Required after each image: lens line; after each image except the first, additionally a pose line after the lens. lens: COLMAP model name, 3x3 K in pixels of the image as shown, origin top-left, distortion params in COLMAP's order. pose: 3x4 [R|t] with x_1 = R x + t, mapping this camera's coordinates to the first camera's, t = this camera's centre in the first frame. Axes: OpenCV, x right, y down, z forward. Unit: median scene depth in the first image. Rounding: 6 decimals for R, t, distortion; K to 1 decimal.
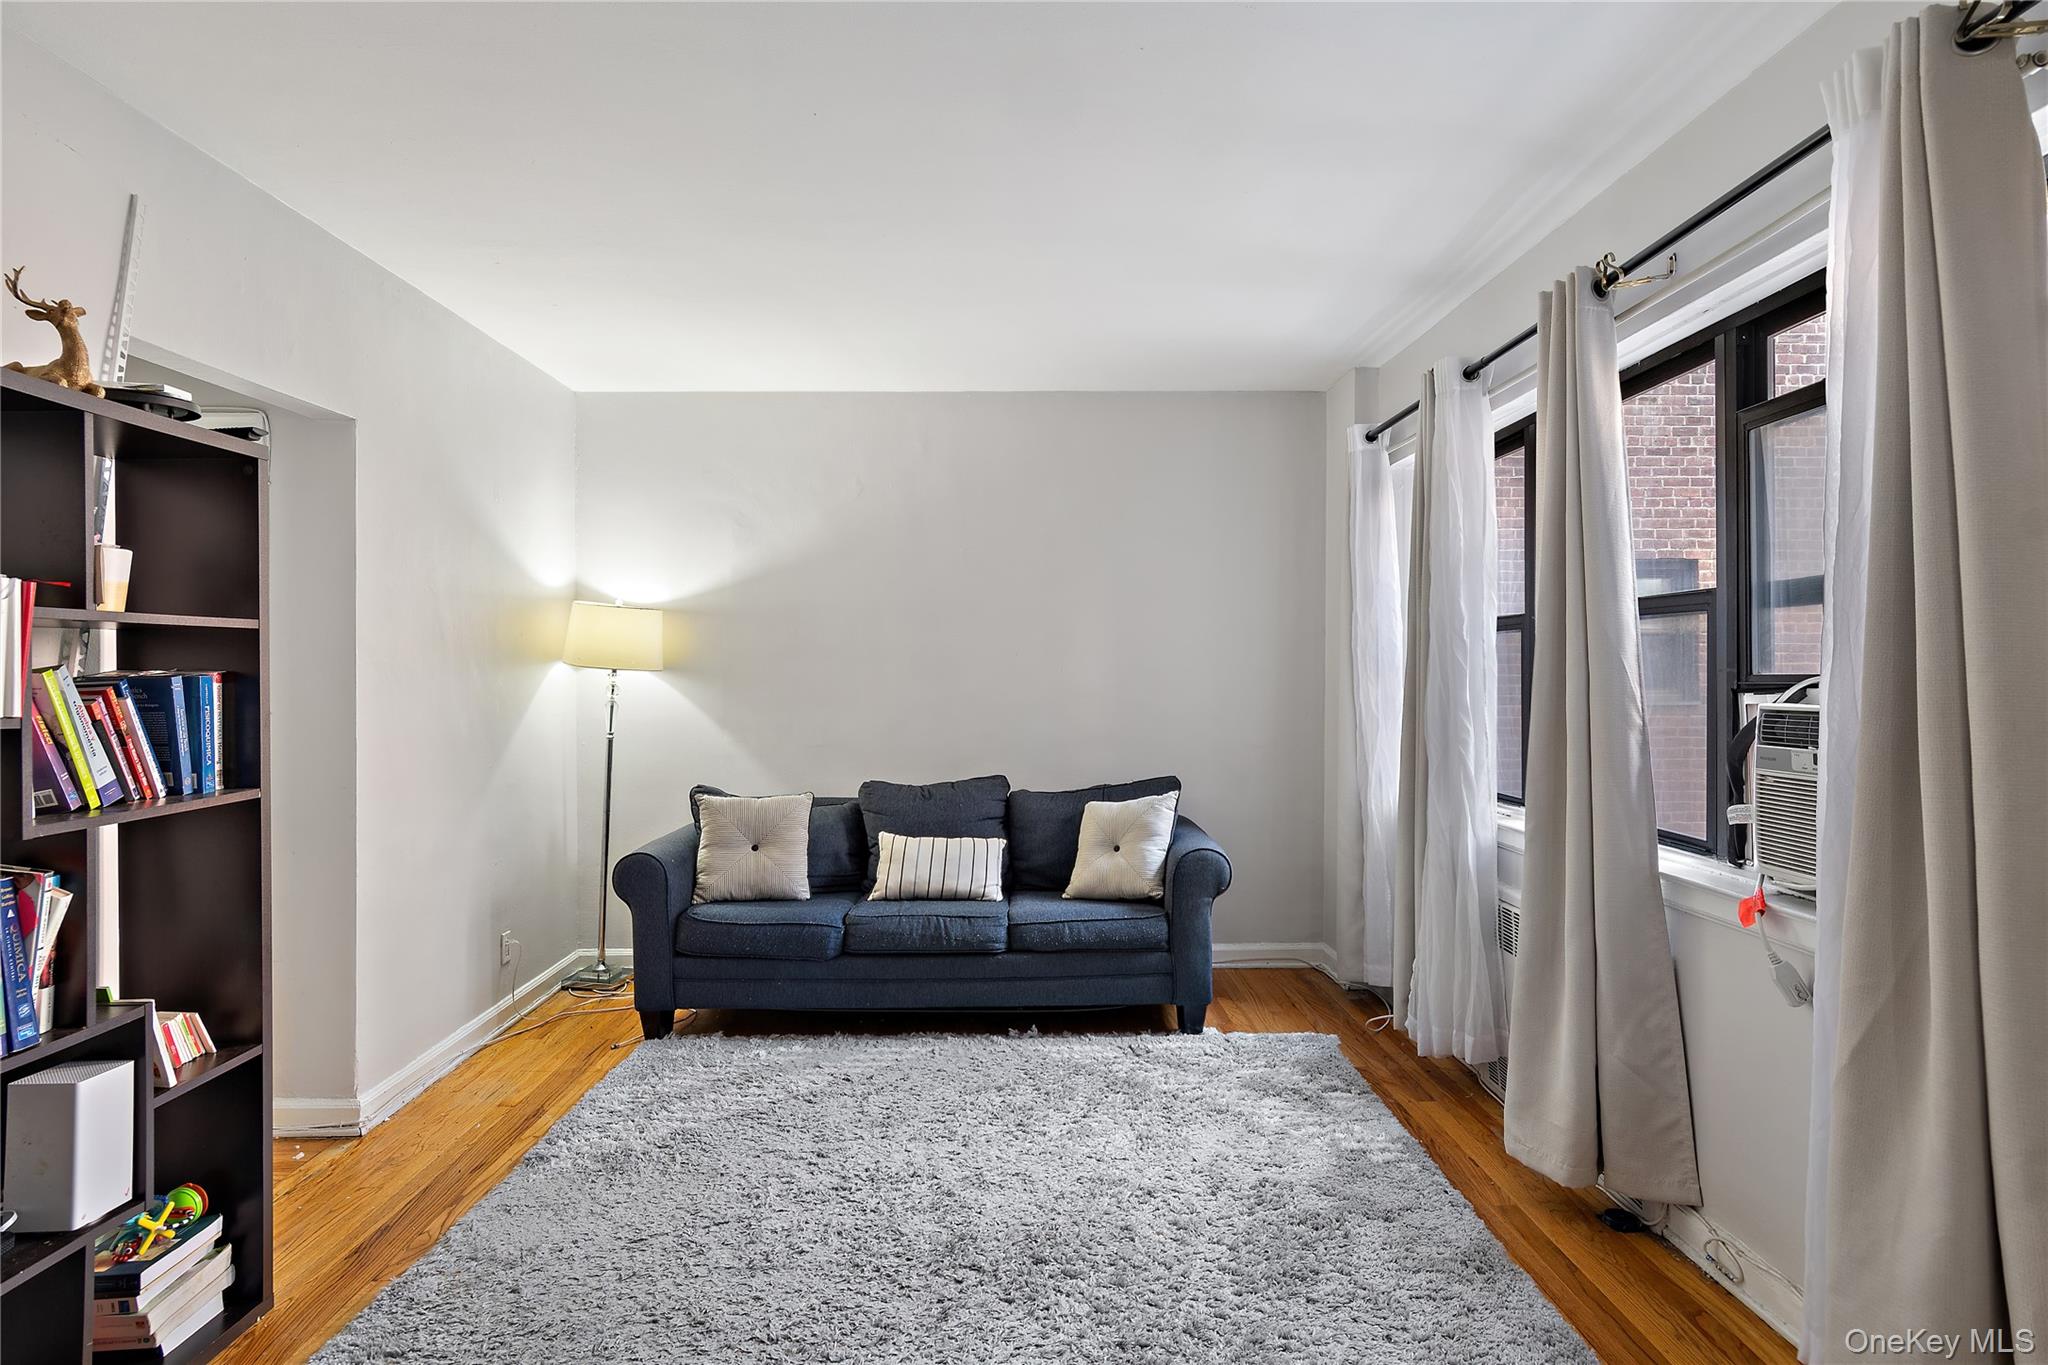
lens RADIAL K [[1102.2, 0, 1018.4], [0, 1102.2, 674.5], [0, 0, 1]] dist [0.000877, 0.000901]
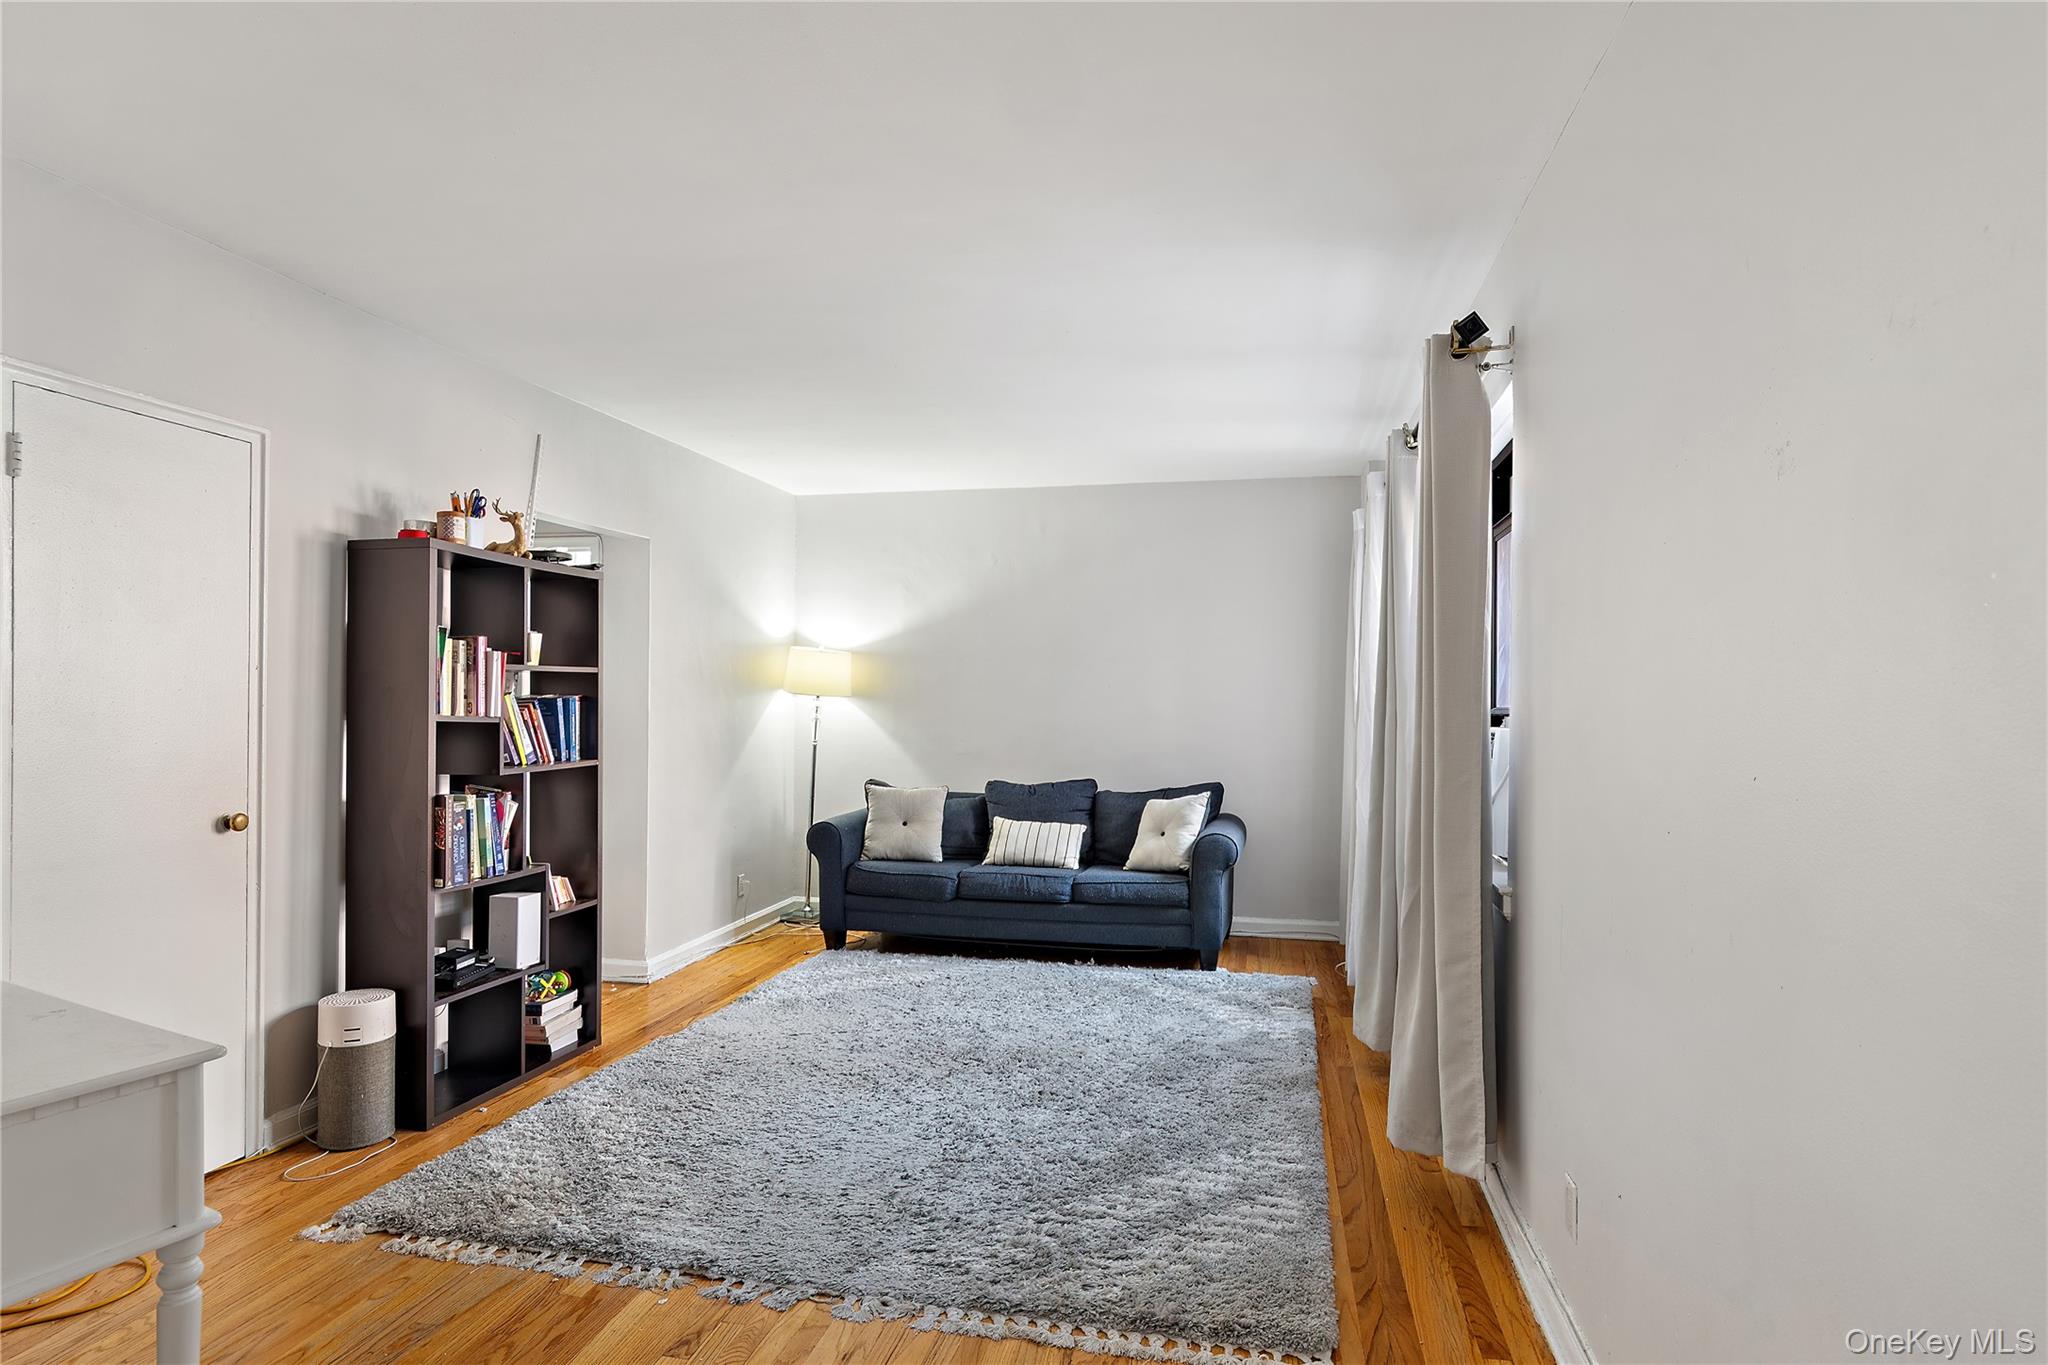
lens RADIAL K [[1099.9, 0, 1021.2], [0, 1099.9, 705.6], [0, 0, 1]] dist [0.000745, -0.000234]
pose [[0.974923, 0.011770, -0.222229, 0.284239], [-0.011067, 0.999929, 0.004409, -0.001604], [0.222265, -0.001839, 0.974985, -0.440640]]
